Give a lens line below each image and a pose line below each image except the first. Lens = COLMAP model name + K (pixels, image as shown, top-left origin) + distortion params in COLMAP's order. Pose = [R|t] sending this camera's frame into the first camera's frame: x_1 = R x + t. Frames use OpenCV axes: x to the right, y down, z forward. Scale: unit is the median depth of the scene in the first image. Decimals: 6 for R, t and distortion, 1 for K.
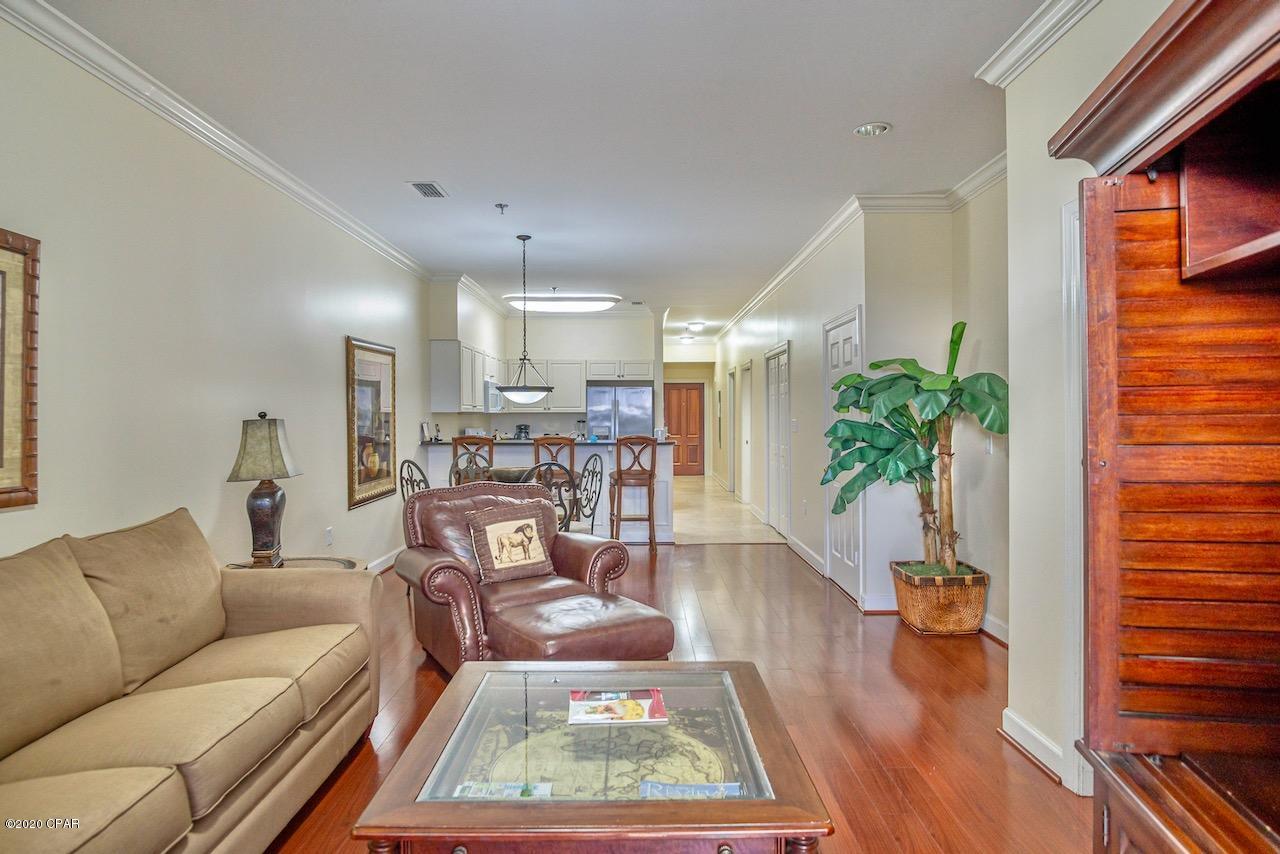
lens RADIAL K [[707.9, 0, 640.0], [0, 707.9, 427.0], [0, 0, 1]] dist [-0.000684, -0.000327]
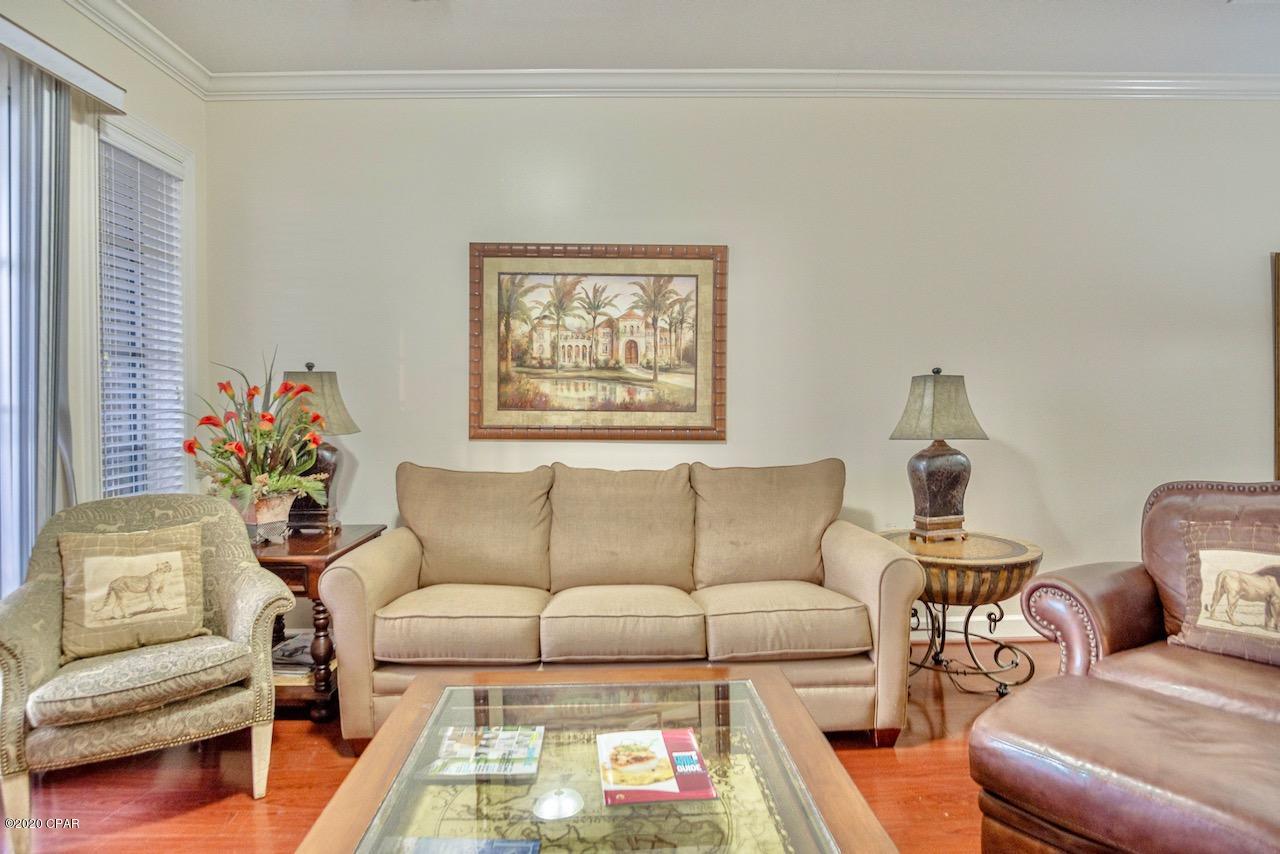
lens RADIAL K [[739.6, 0, 641.1], [0, 739.6, 400.7], [0, 0, 1]] dist [-0.000141, 0.000003]
pose [[0.040053, 0.007349, -0.999171, 0.563028], [-0.004988, 0.999962, 0.007155, 0.022990], [0.999185, 0.004698, 0.040088, 0.775267]]
